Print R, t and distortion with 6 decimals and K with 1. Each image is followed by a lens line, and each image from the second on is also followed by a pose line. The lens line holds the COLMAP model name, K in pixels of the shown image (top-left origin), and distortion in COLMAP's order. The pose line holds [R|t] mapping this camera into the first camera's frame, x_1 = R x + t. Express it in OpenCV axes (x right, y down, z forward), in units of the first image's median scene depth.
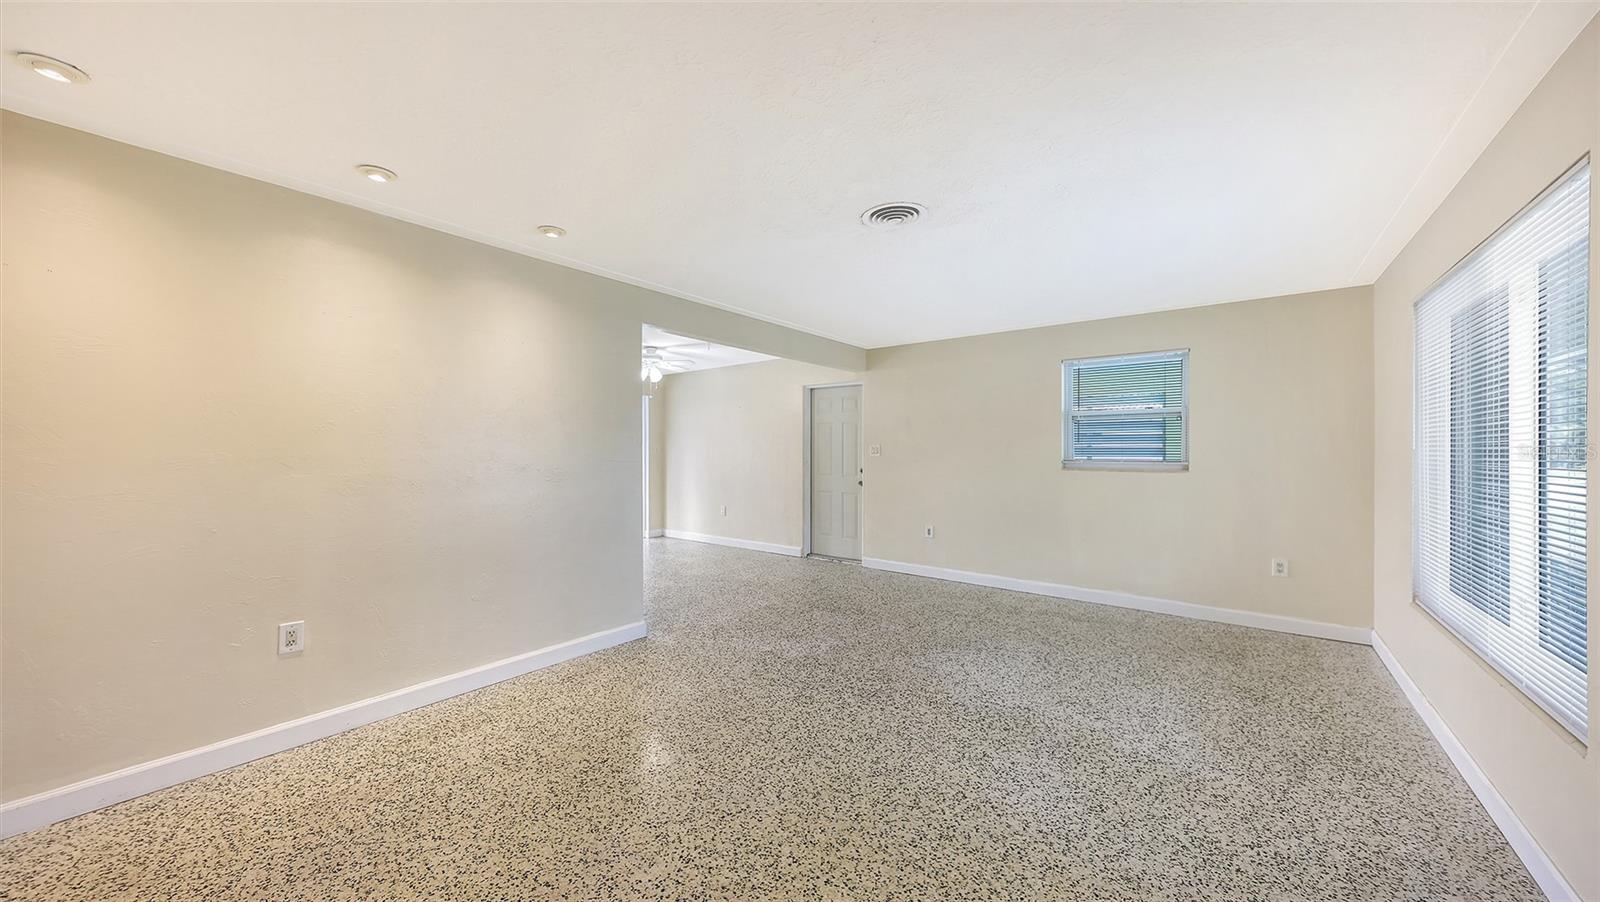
lens RADIAL K [[550.9, 0, 804.4], [0, 550.9, 450.9], [0, 0, 1]] dist [0.007071, -0.000140]
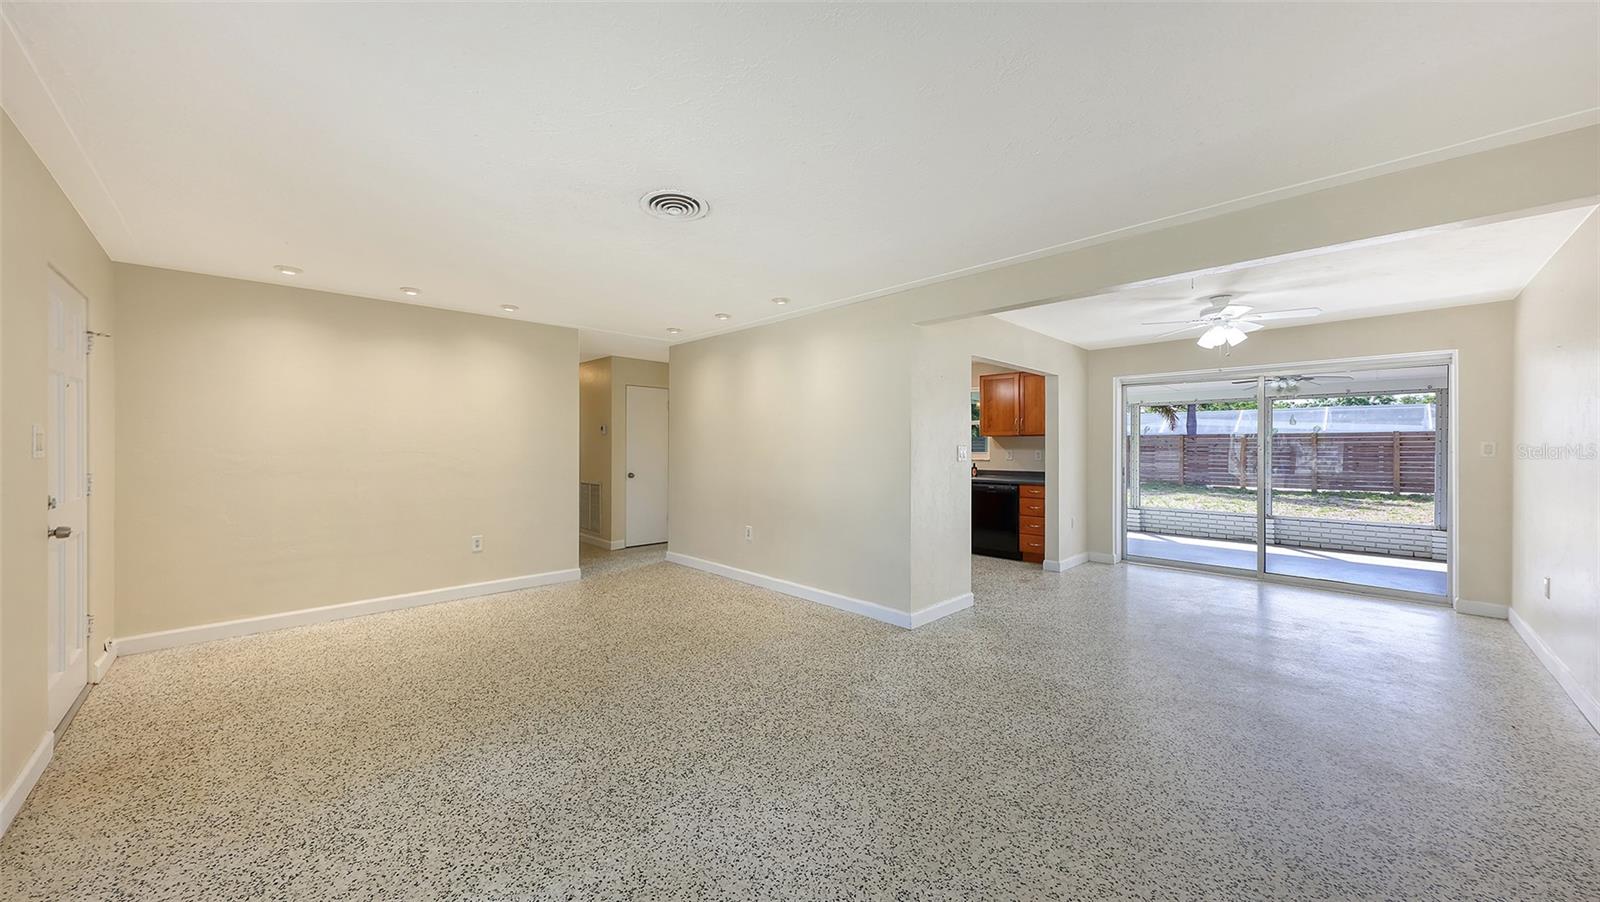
lens RADIAL K [[555.6, 0, 788.5], [0, 555.6, 443.3], [0, 0, 1]] dist [0.009747, -0.000155]
pose [[-0.145069, -0.010911, -0.989361, 1.029539], [-0.004692, 0.999936, -0.010340, 0.004487], [0.989410, 0.003142, -0.145111, 1.241061]]
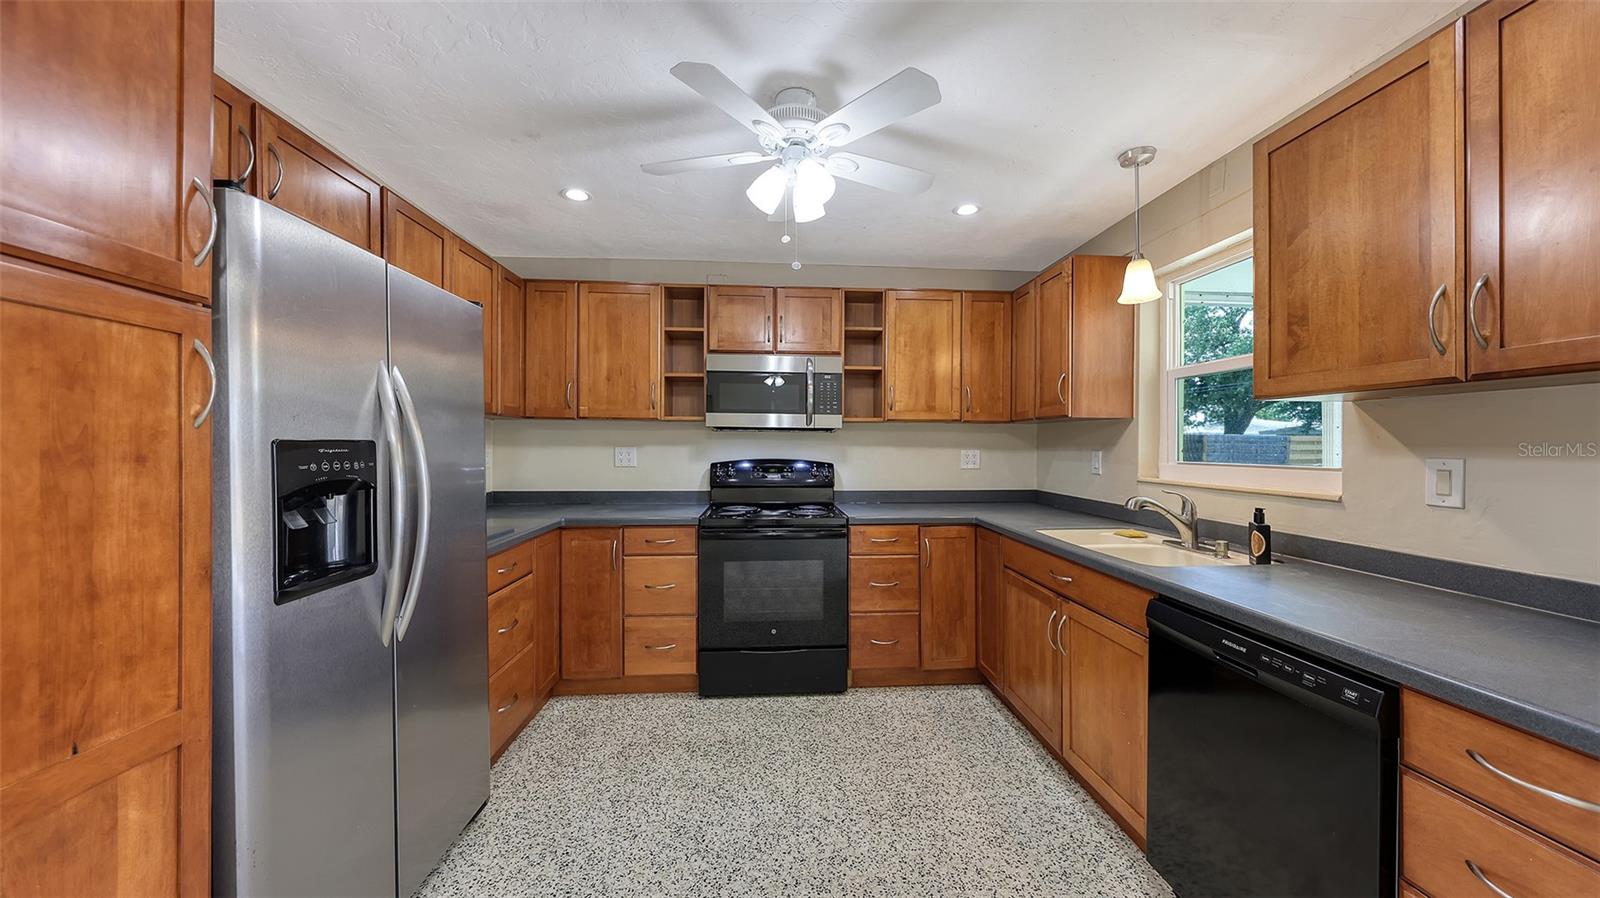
lens RADIAL K [[554.3, 0, 802.7], [0, 554.3, 443.5], [0, 0, 1]] dist [-0.000349, -0.000273]
pose [[-0.749220, -0.006746, -0.662286, -0.819747], [-0.006822, 0.999974, -0.002469, -0.005173], [0.662286, 0.002668, -0.749247, 1.853244]]
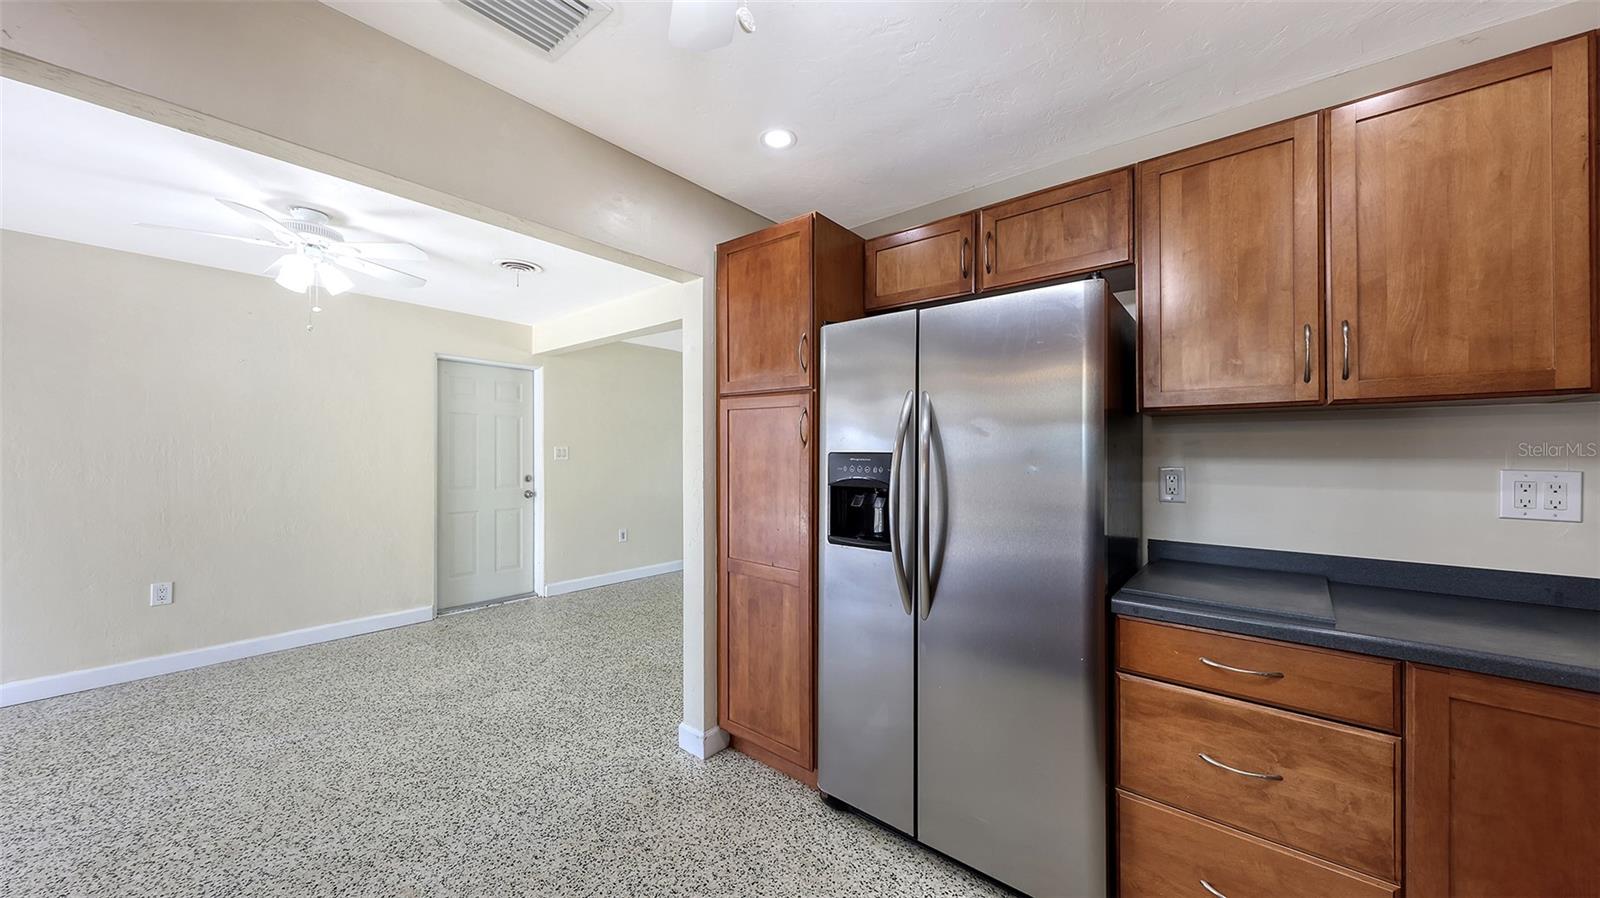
lens RADIAL K [[561.8, 0, 807.2], [0, 561.8, 452.1], [0, 0, 1]] dist [0.000279, -0.000063]
pose [[0.012409, 0.003770, 0.999916, -1.545937], [-0.006133, 0.999974, -0.003694, -0.003546], [-0.999904, -0.006087, 0.012432, 1.323505]]
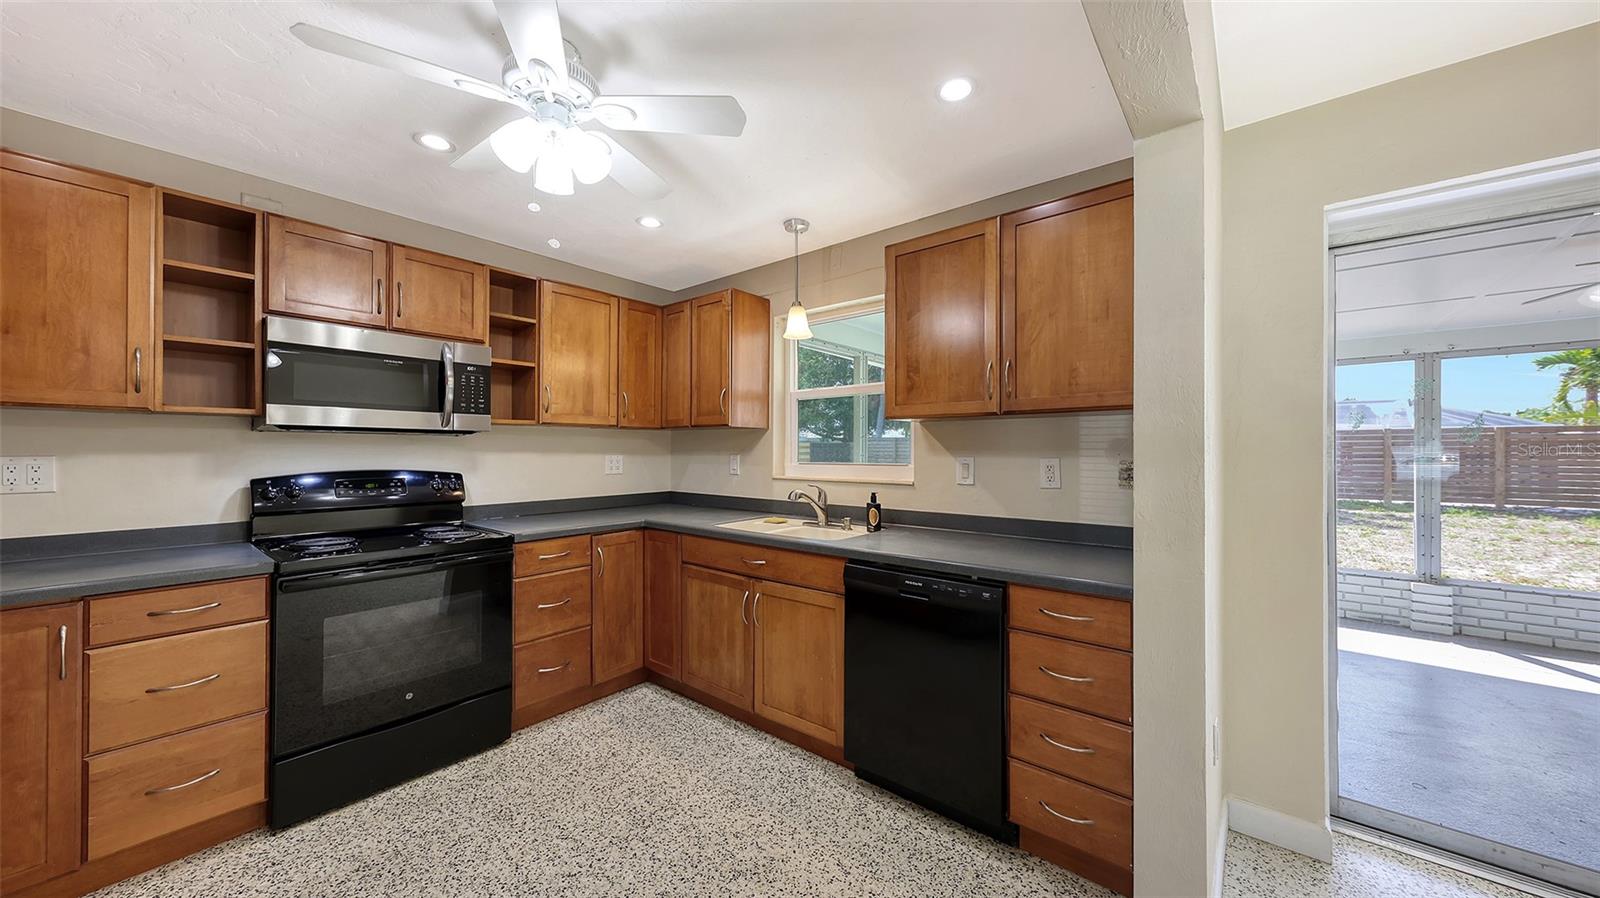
lens RADIAL K [[554.7, 0, 791.9], [0, 554.7, 446.8], [0, 0, 1]] dist [0.008920, -0.000318]
pose [[-0.040888, -0.008472, -0.999128, -0.690374], [-0.001036, 0.999964, -0.008437, -0.005394], [0.999163, 0.000690, -0.040895, 1.618404]]
